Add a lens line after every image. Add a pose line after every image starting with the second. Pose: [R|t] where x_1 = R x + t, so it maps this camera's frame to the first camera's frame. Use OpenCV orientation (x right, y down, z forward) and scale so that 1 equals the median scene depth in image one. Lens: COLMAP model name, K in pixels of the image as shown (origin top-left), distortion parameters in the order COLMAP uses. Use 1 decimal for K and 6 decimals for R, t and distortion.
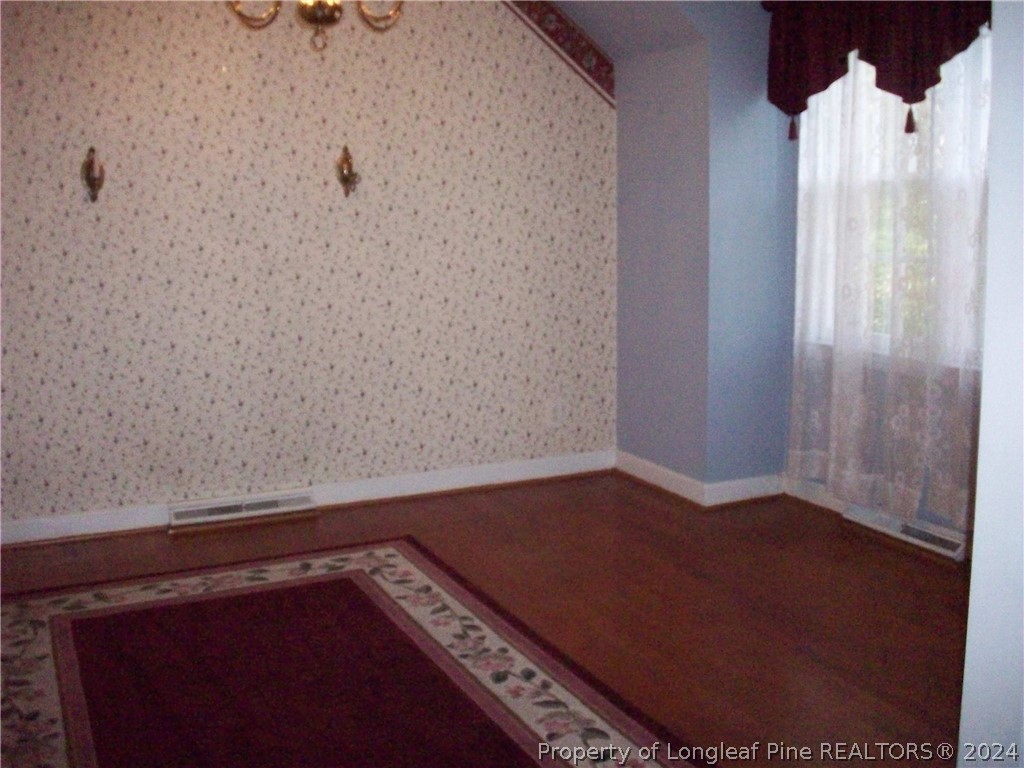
lens RADIAL K [[1073.8, 0, 530.7], [0, 1073.8, 370.3], [0, 0, 1]] dist [-0.168965, 0.109823]
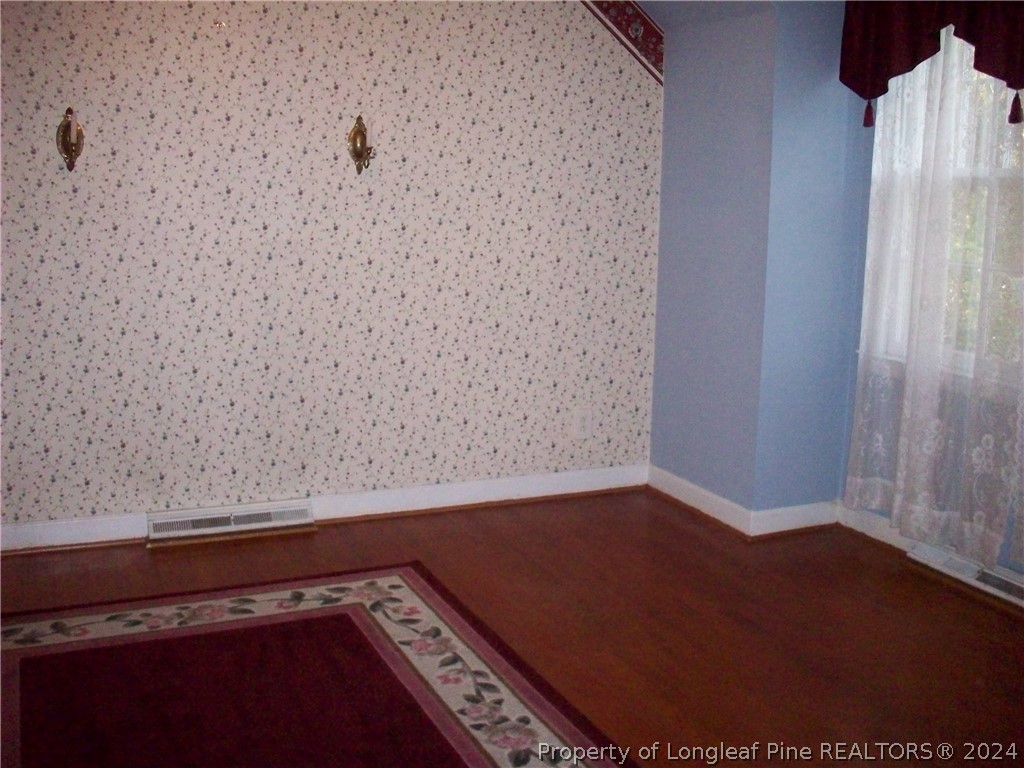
lens RADIAL K [[1073.8, 0, 530.7], [0, 1073.8, 370.3], [0, 0, 1]] dist [-0.168965, 0.109823]
pose [[0.999316, 0.034991, -0.011933, -0.015793], [-0.034783, 0.999247, 0.017168, -0.022365], [0.012525, -0.016741, 0.999781, 0.129725]]
